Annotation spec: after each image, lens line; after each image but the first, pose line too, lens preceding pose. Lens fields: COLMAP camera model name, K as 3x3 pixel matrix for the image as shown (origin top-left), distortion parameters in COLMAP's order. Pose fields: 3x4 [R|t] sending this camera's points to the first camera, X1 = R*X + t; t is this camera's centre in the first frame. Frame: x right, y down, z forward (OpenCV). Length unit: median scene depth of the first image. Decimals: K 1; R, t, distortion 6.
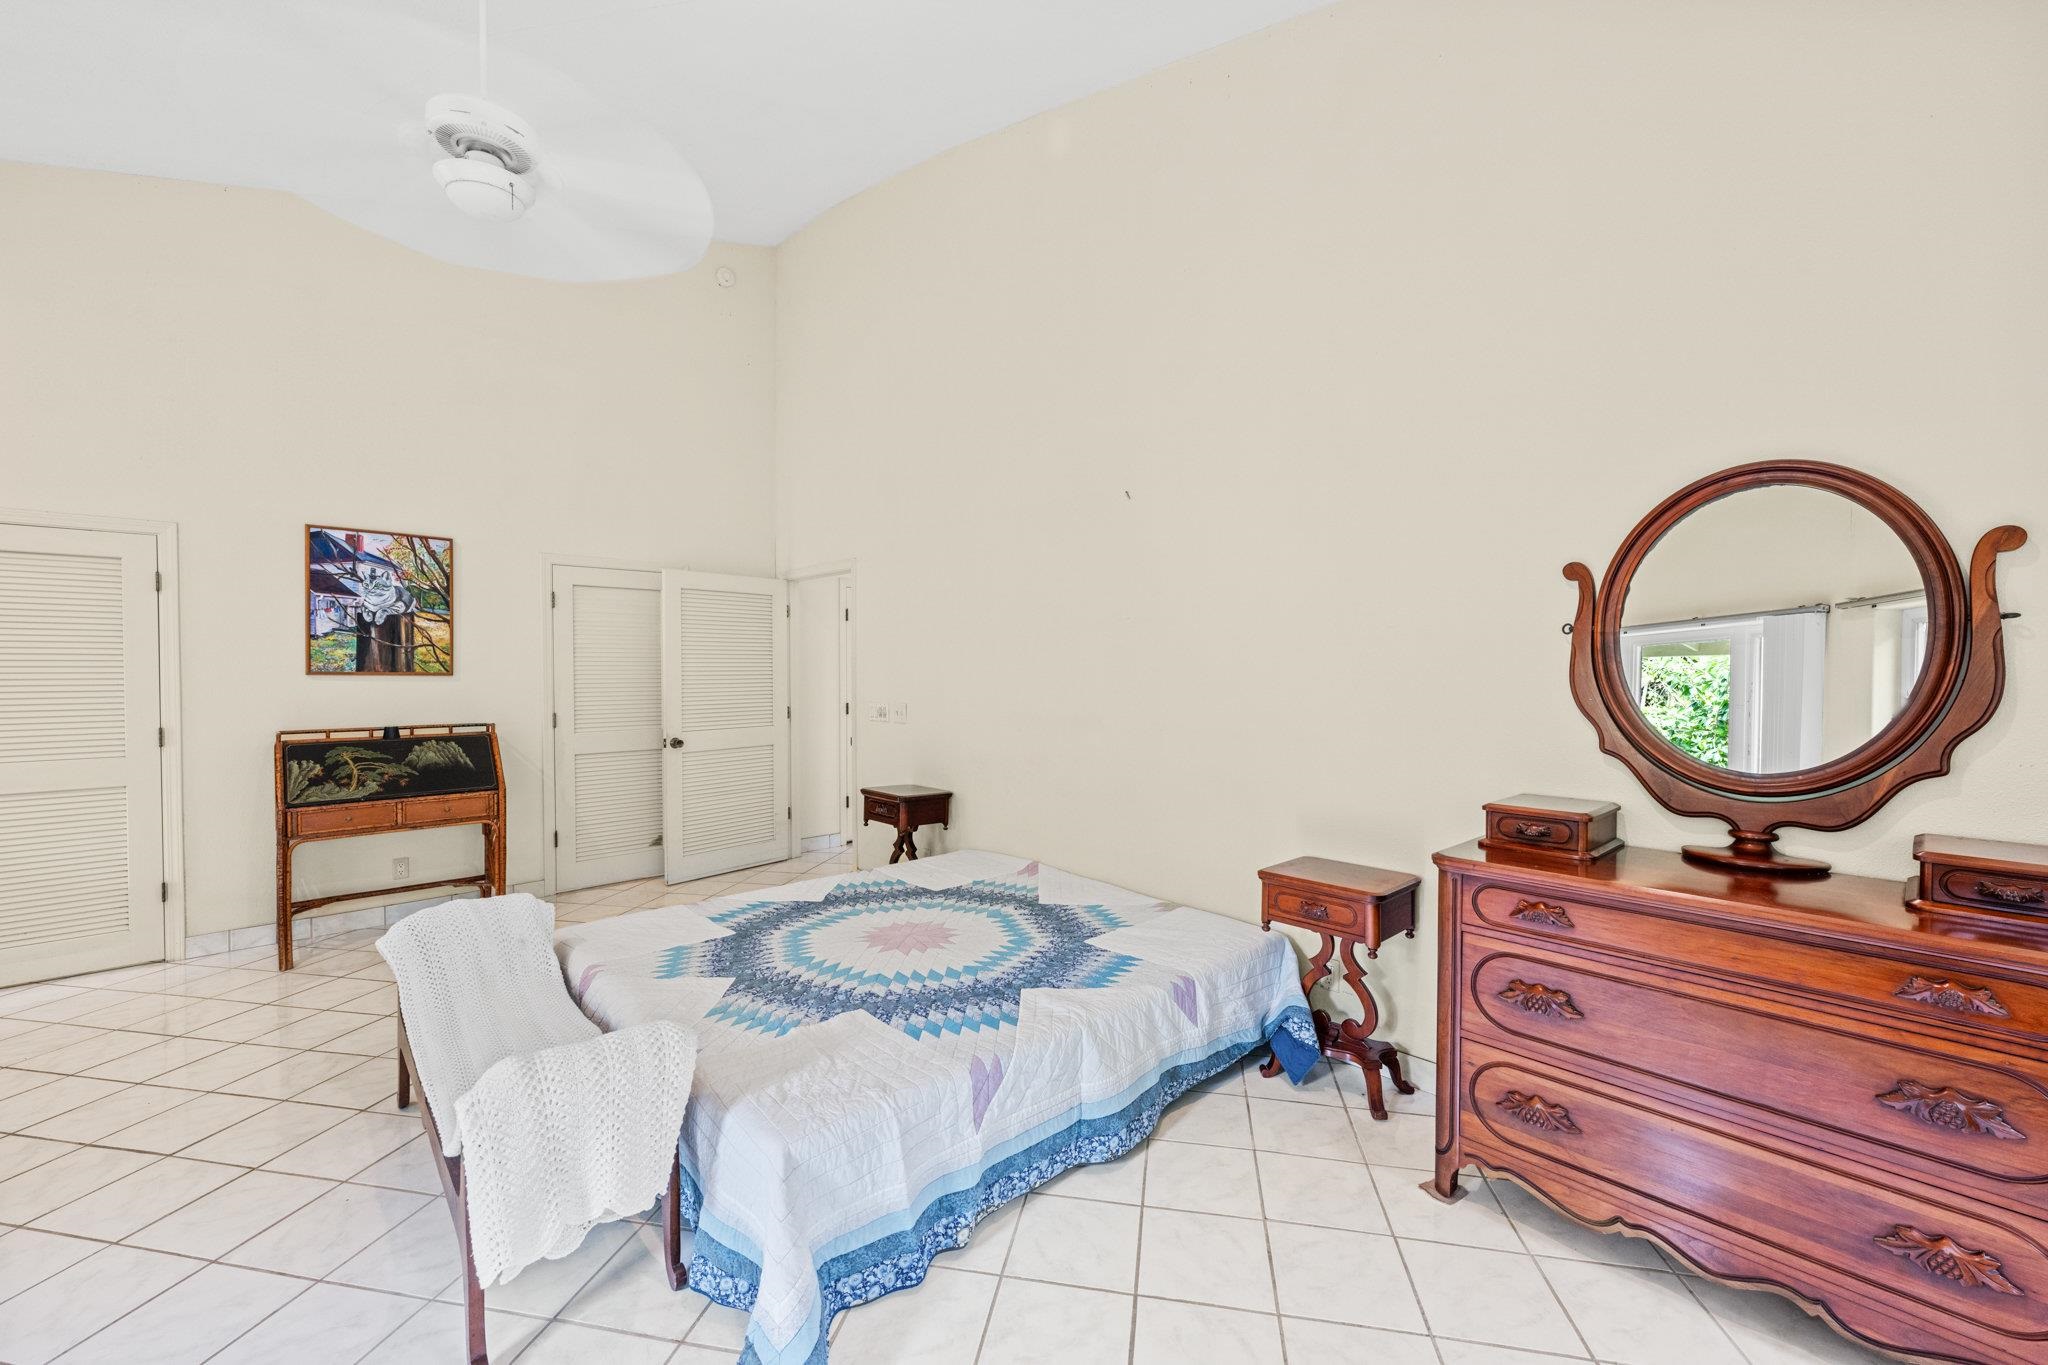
lens RADIAL K [[811.9, 0, 1026.9], [0, 811.9, 682.2], [0, 0, 1]] dist [-0.001134, -0.000116]
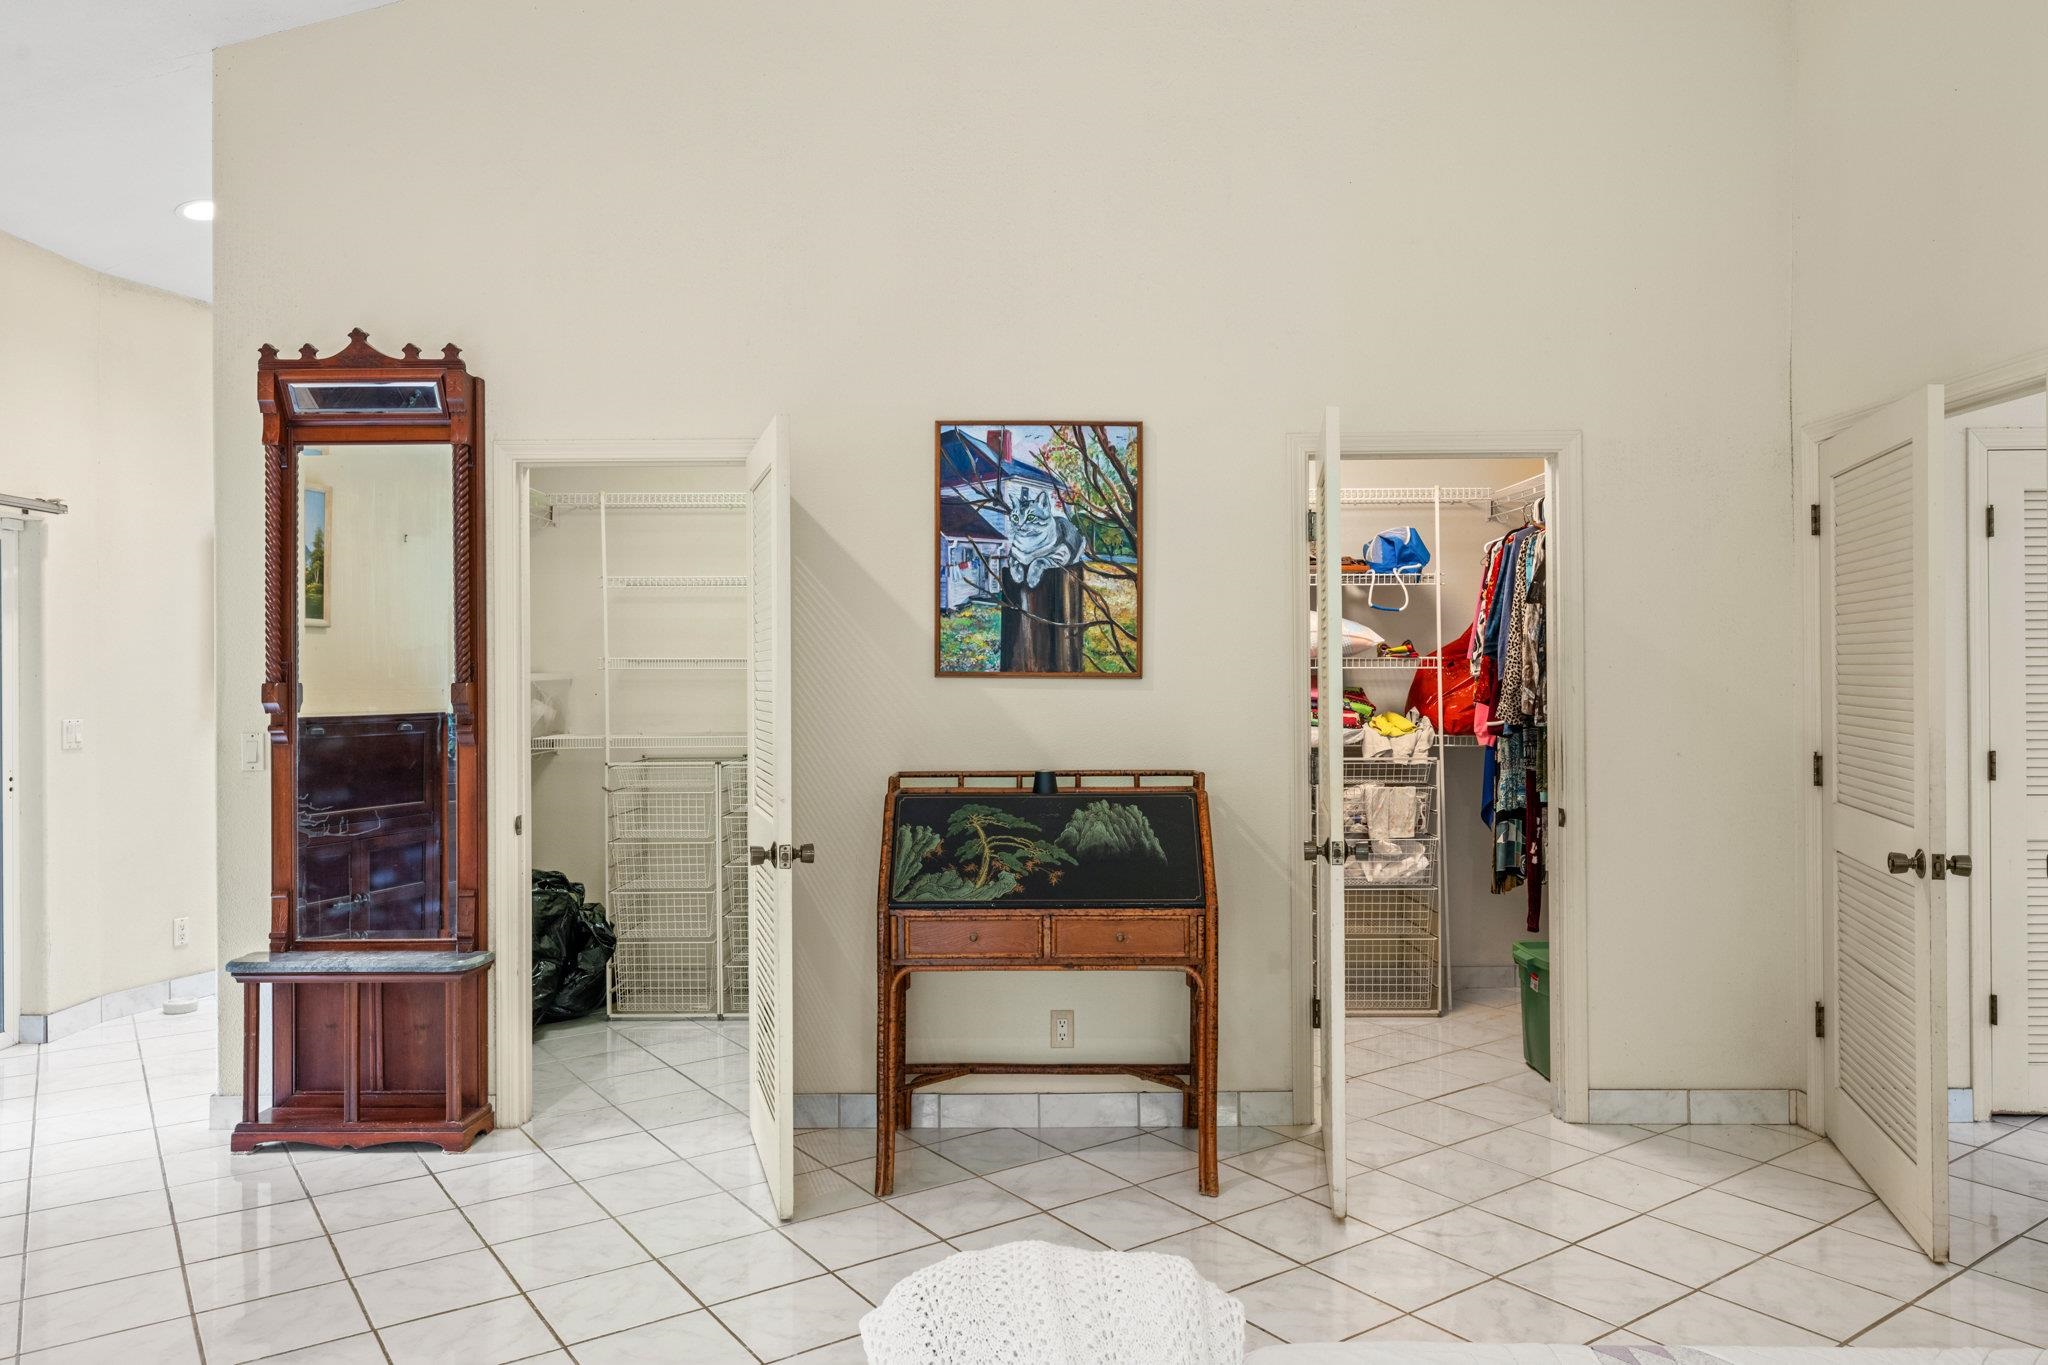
lens RADIAL K [[1375.7, 0, 1024.4], [0, 1375.7, 667.6], [0, 0, 1]] dist [-0.000305, -0.000902]
pose [[0.720253, -0.005953, -0.693686, -0.148597], [-0.006833, 0.999854, -0.015675, -0.000783], [0.693678, 0.016031, 0.720107, 0.321516]]
